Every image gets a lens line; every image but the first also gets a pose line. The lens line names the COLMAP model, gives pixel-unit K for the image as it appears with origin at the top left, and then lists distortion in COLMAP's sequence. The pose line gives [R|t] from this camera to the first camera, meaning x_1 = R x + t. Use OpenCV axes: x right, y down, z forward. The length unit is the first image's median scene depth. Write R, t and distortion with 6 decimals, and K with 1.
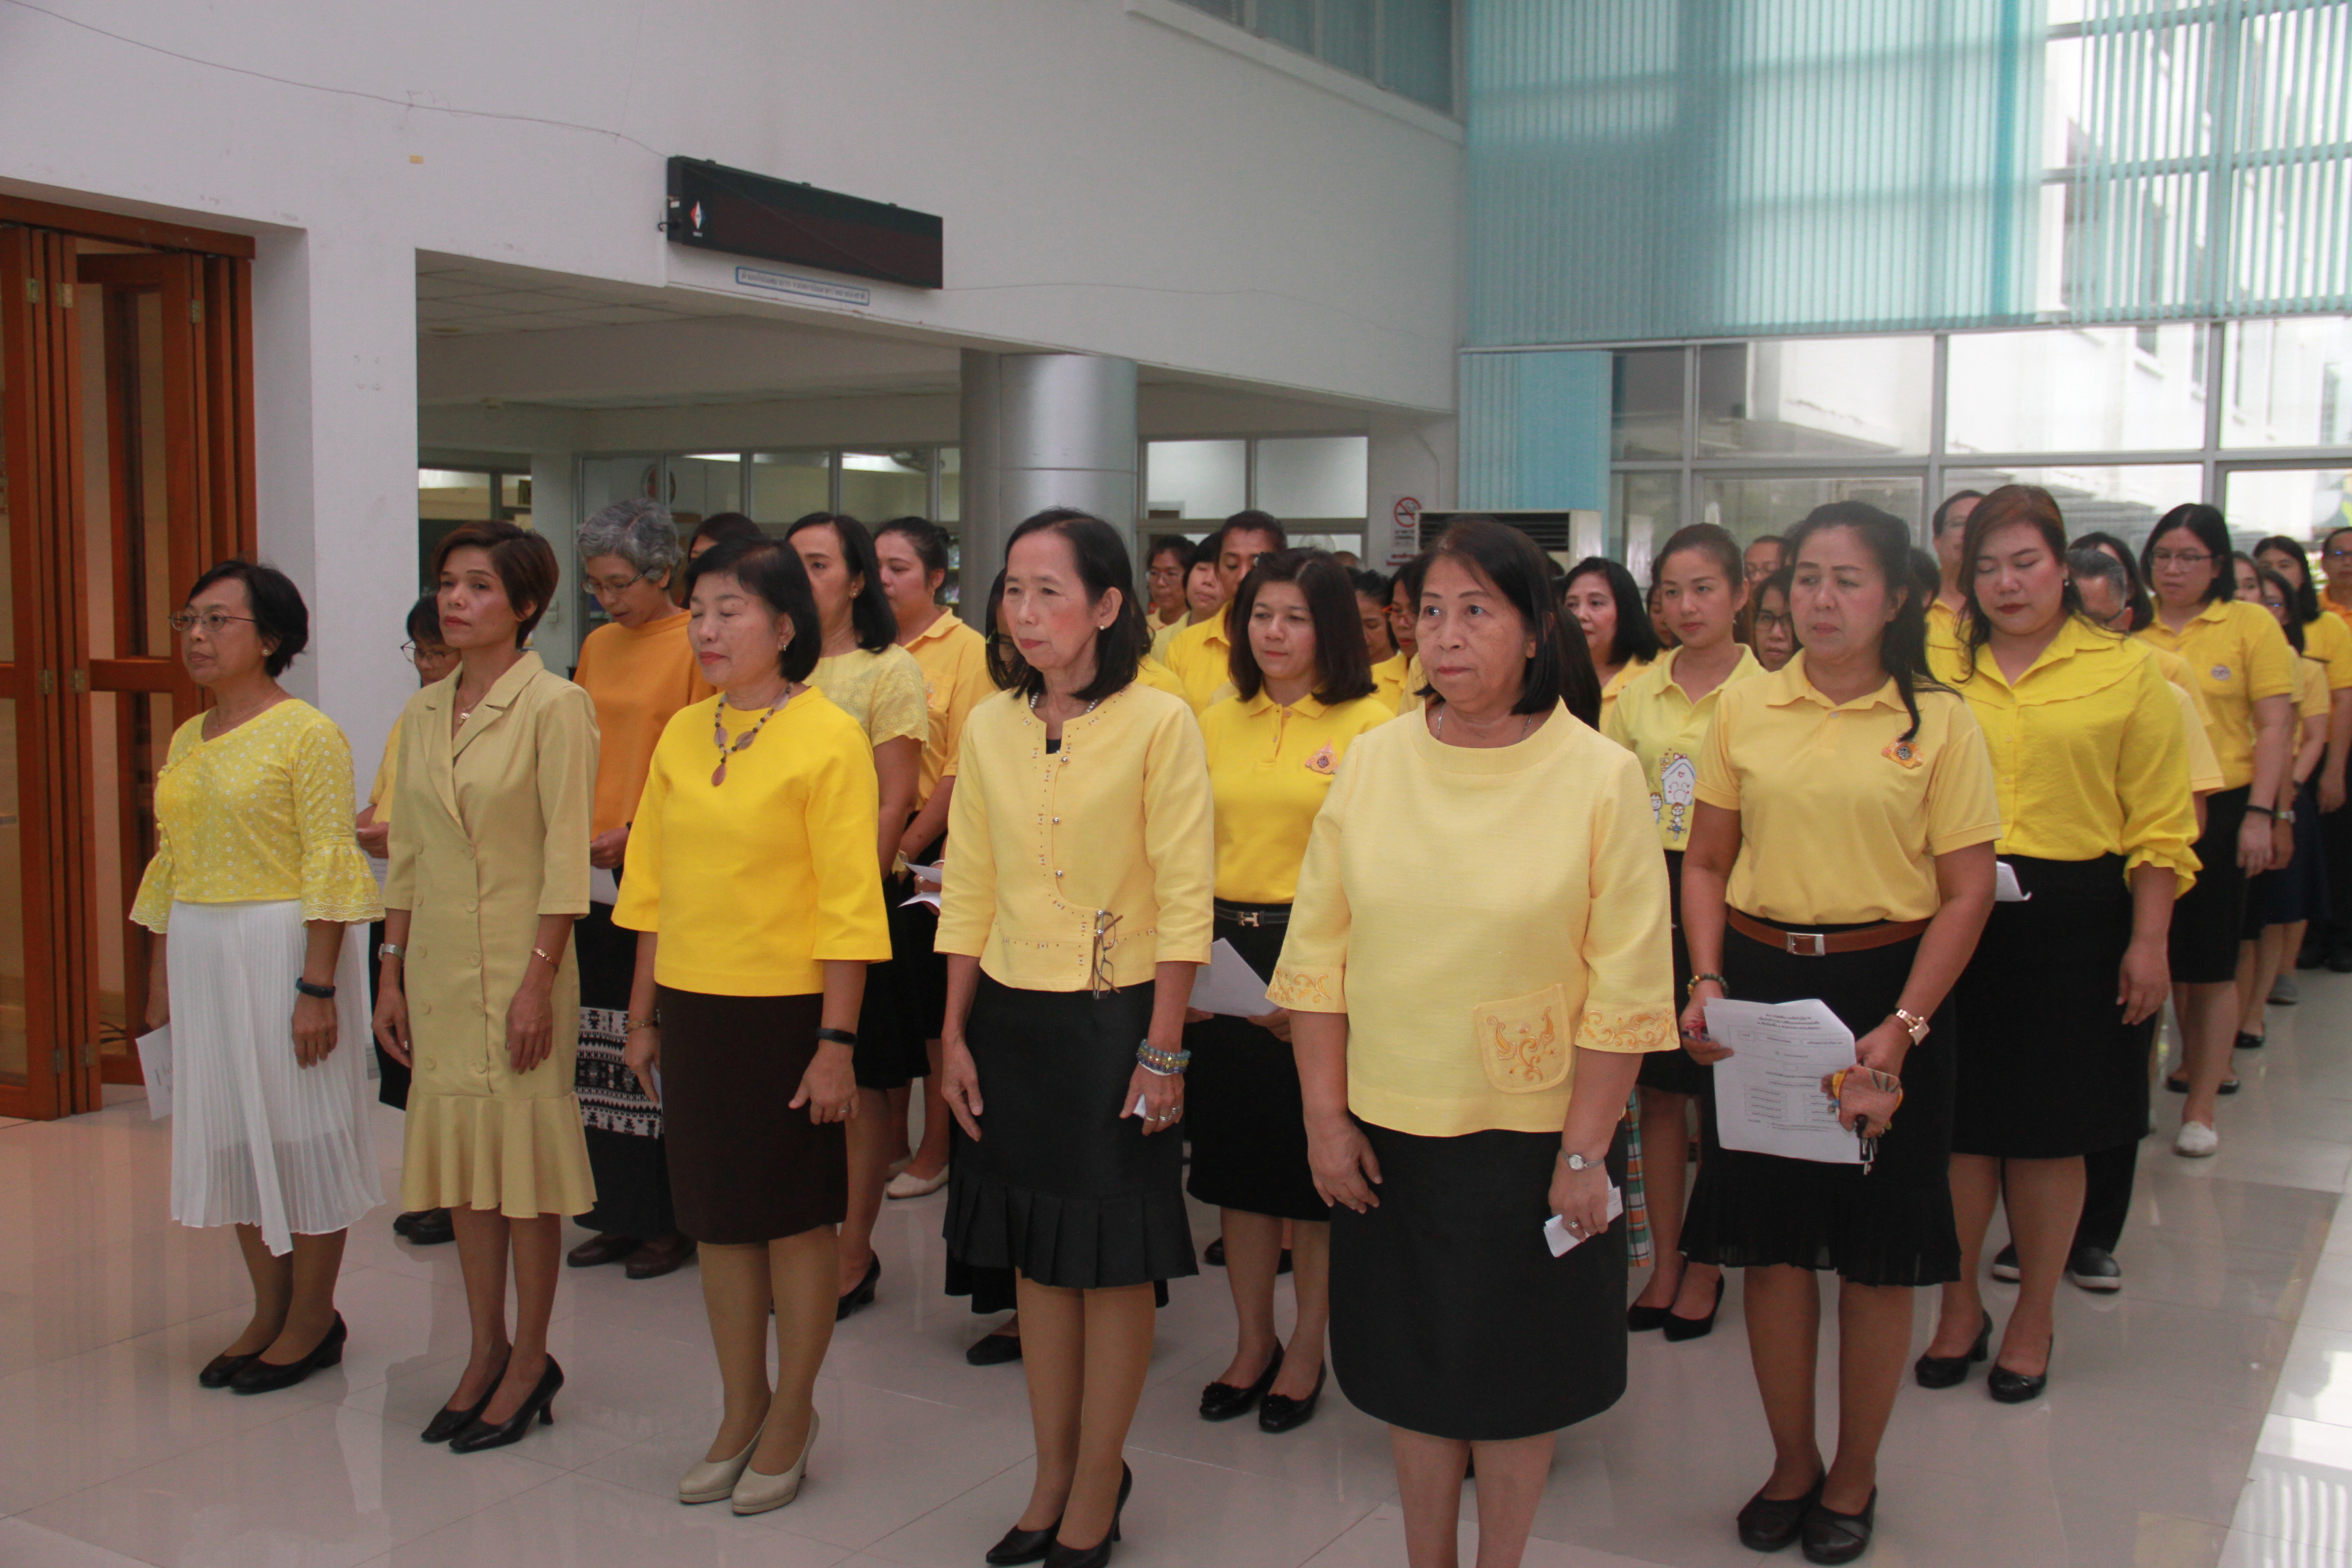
lens RADIAL K [[2313.0, 0, 1173.6], [0, 2313.0, 808.7], [0, 0, 1]] dist [-0.104417, 0.312372]
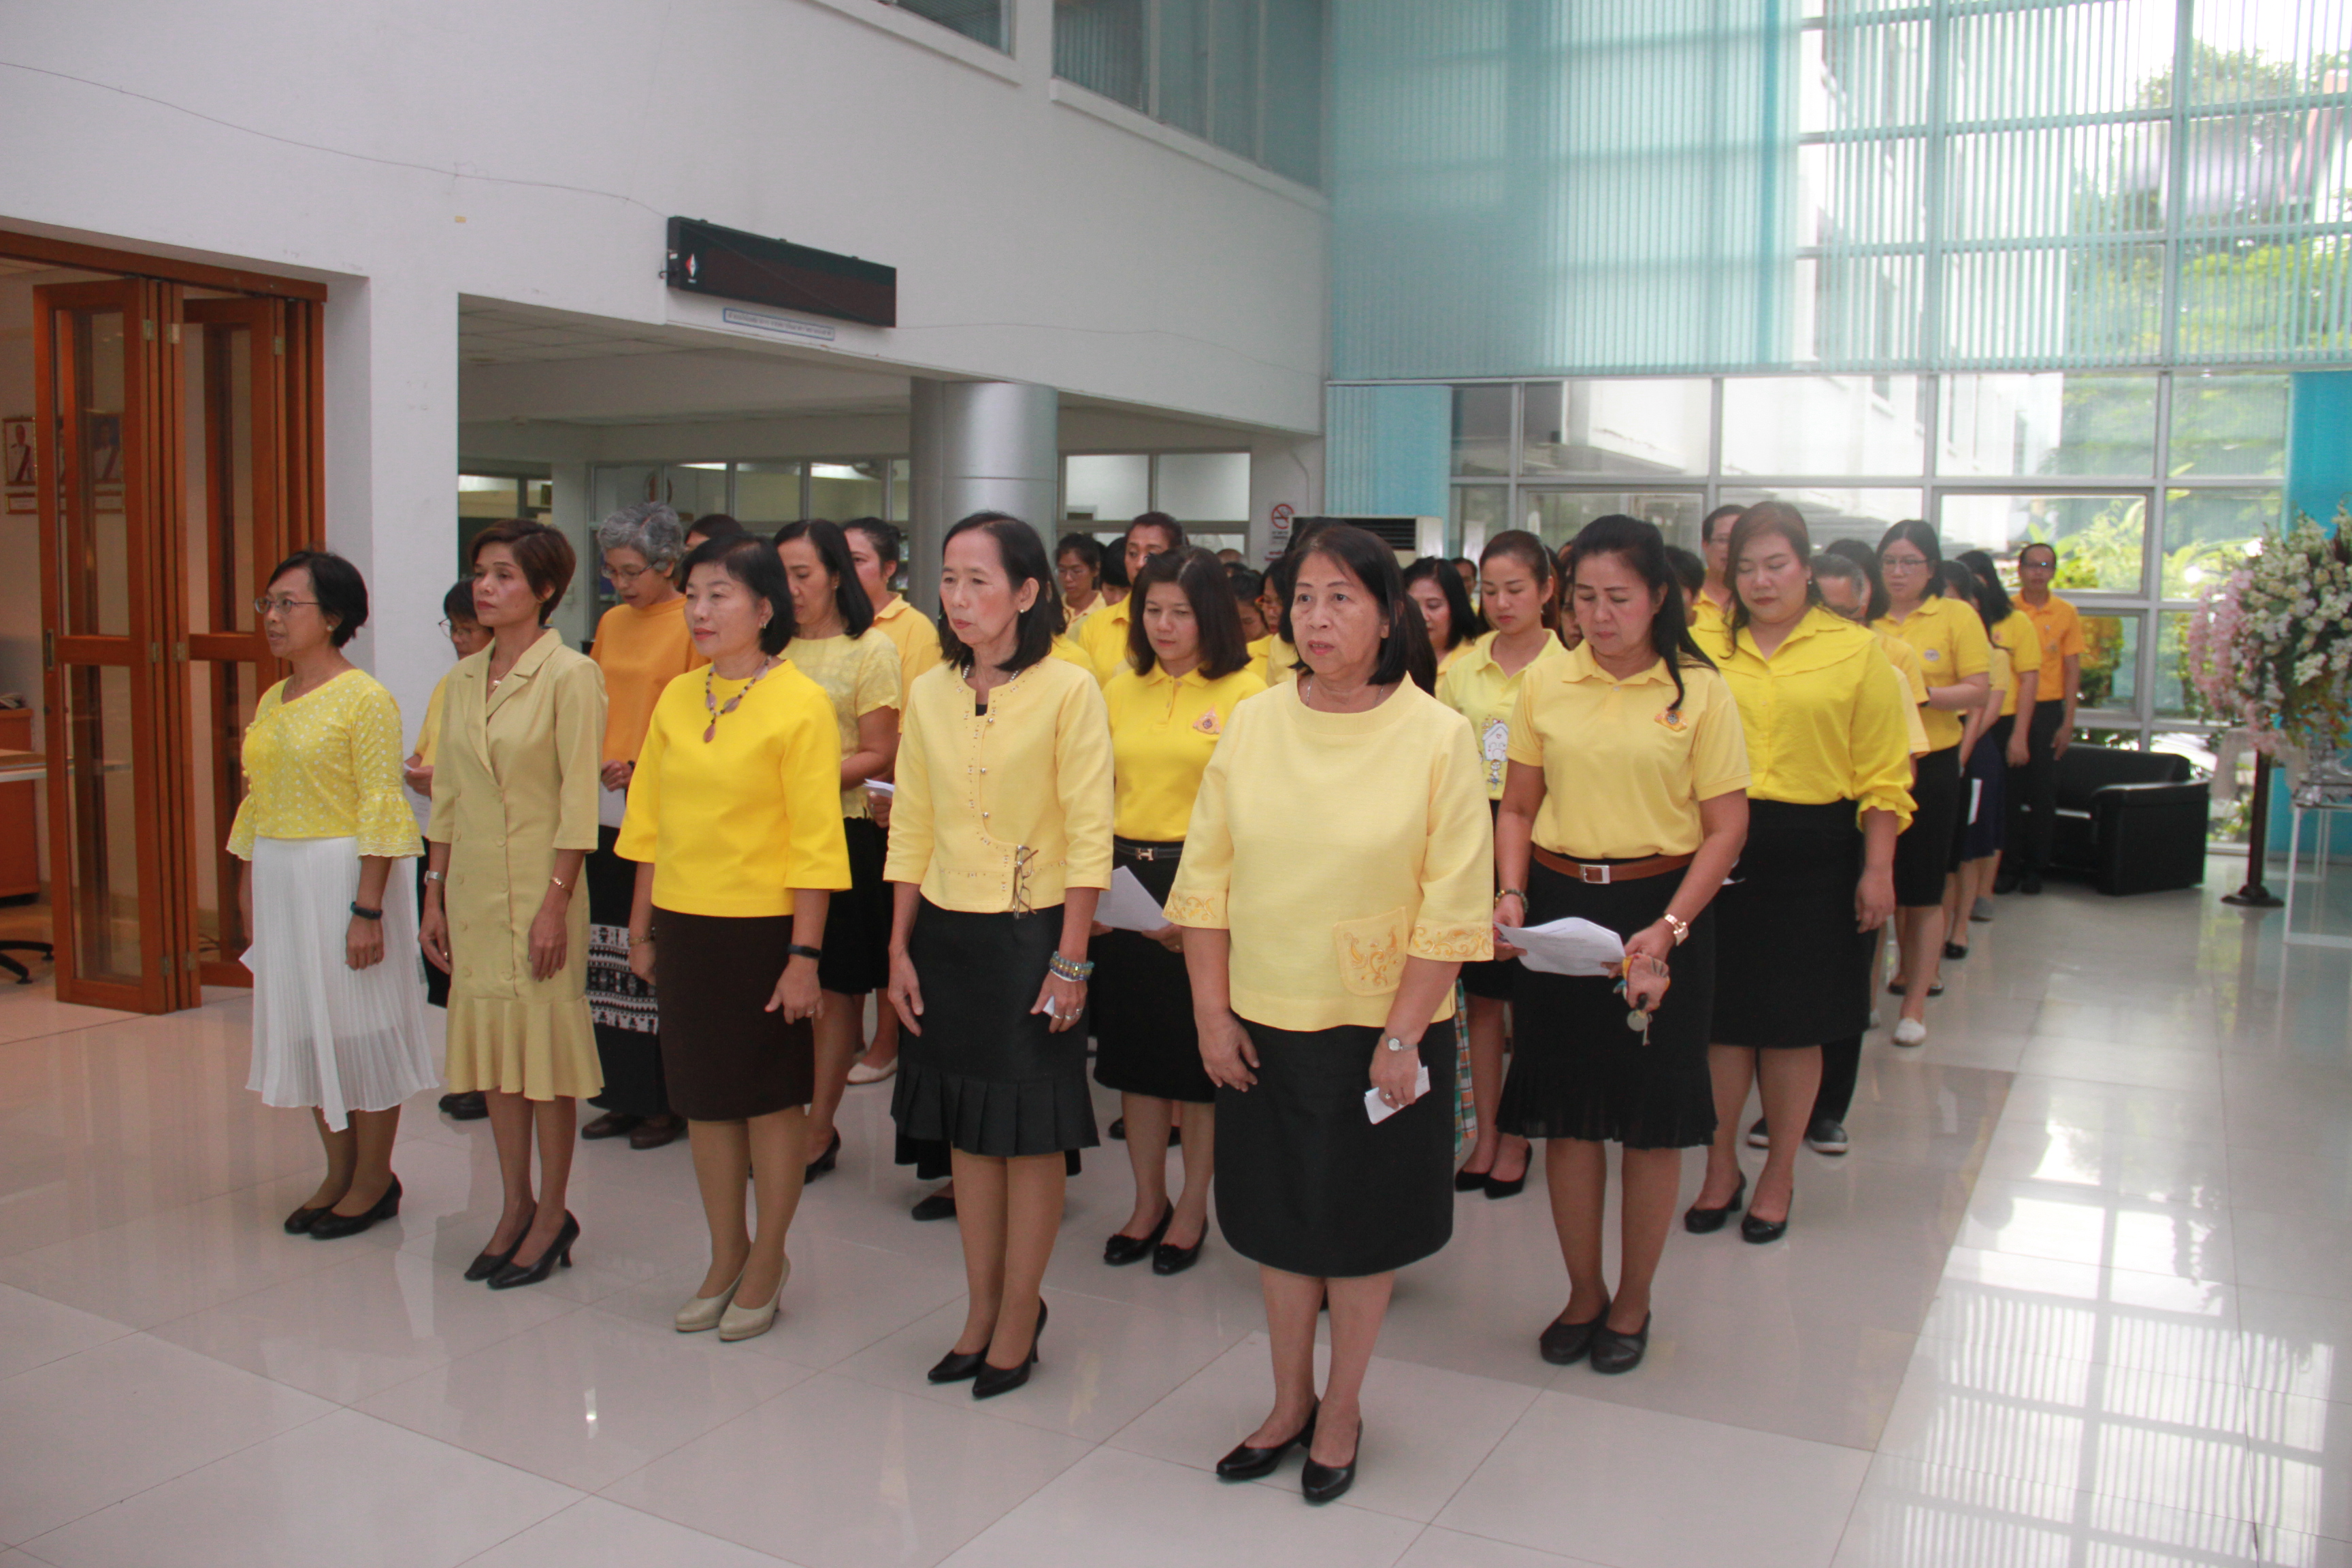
lens RADIAL K [[1958.0, 0, 1176.0], [0, 1958.0, 784.0], [0, 0, 1]] dist [-0.161825, 0.183624]
pose [[0.999064, 0.004407, 0.043027, 0.003423], [-0.004875, 0.999930, 0.010784, 0.000334], [-0.042976, -0.010984, 0.999016, -0.019631]]
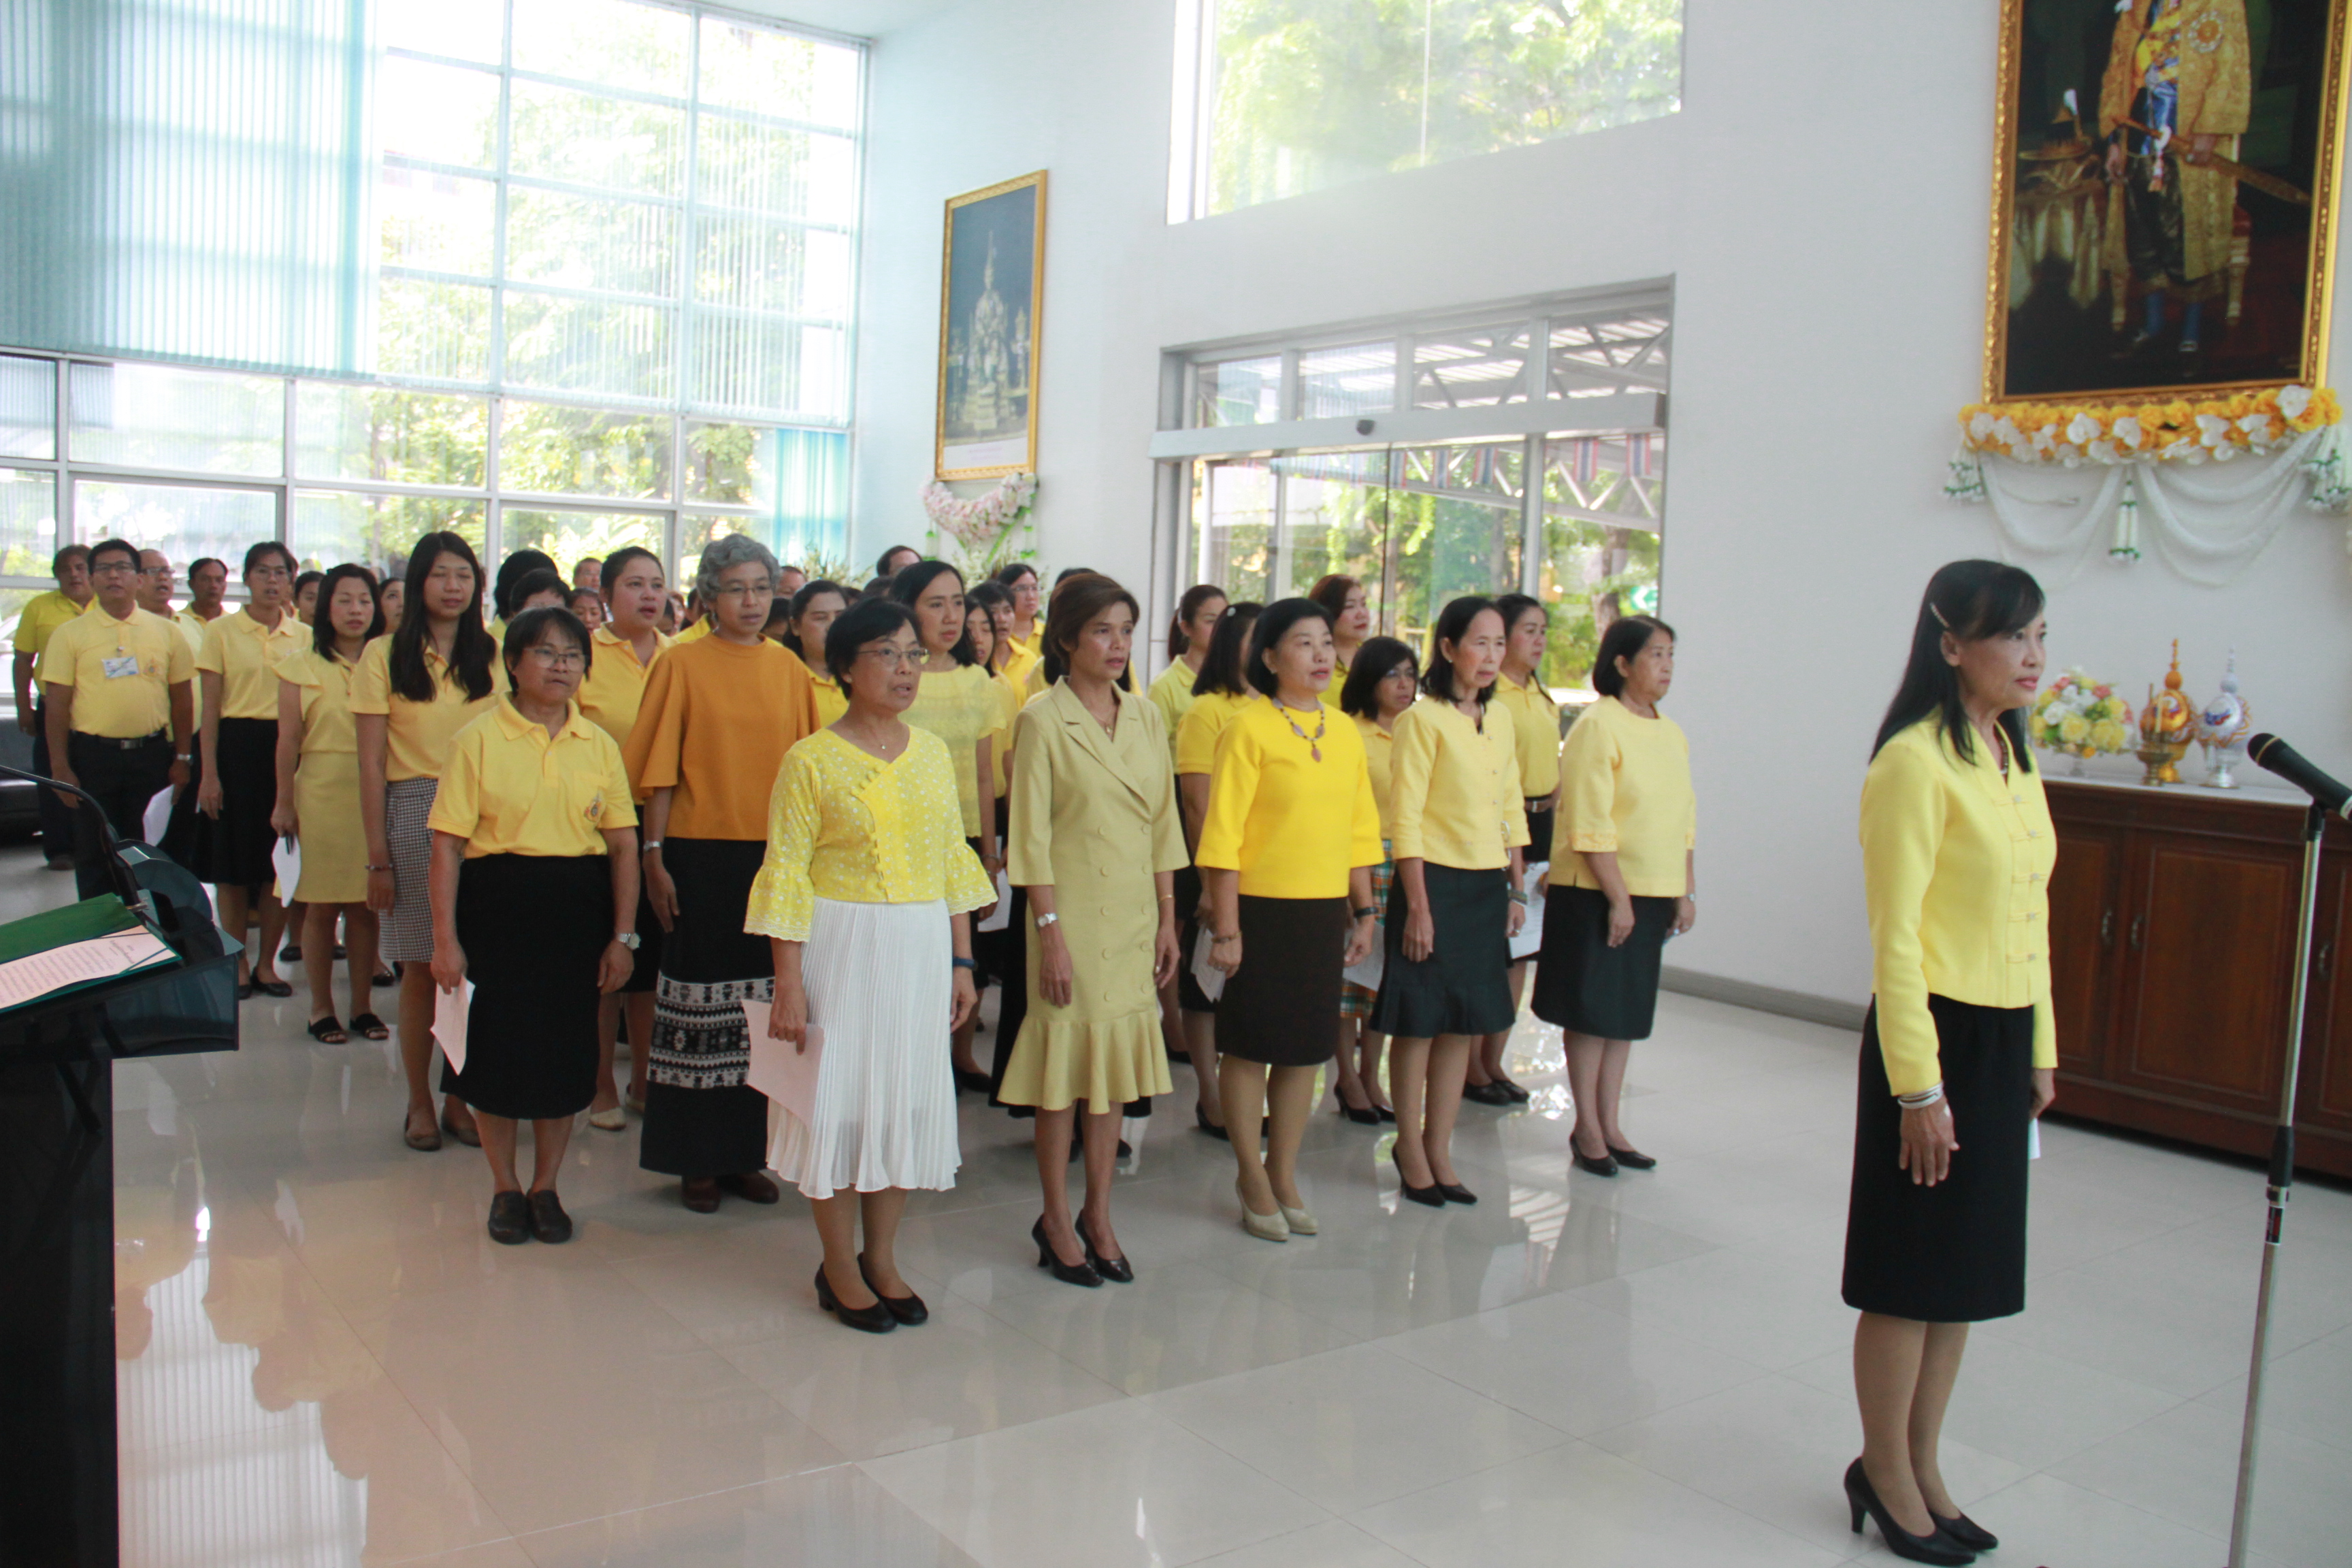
lens RADIAL K [[1958.0, 0, 1176.0], [0, 1958.0, 784.0], [0, 0, 1]] dist [-0.161825, 0.183624]
pose [[0.395919, -0.068061, 0.915760, -0.554437], [0.049152, 0.997391, 0.052878, -0.026945], [-0.916969, 0.024076, 0.398231, 0.211978]]
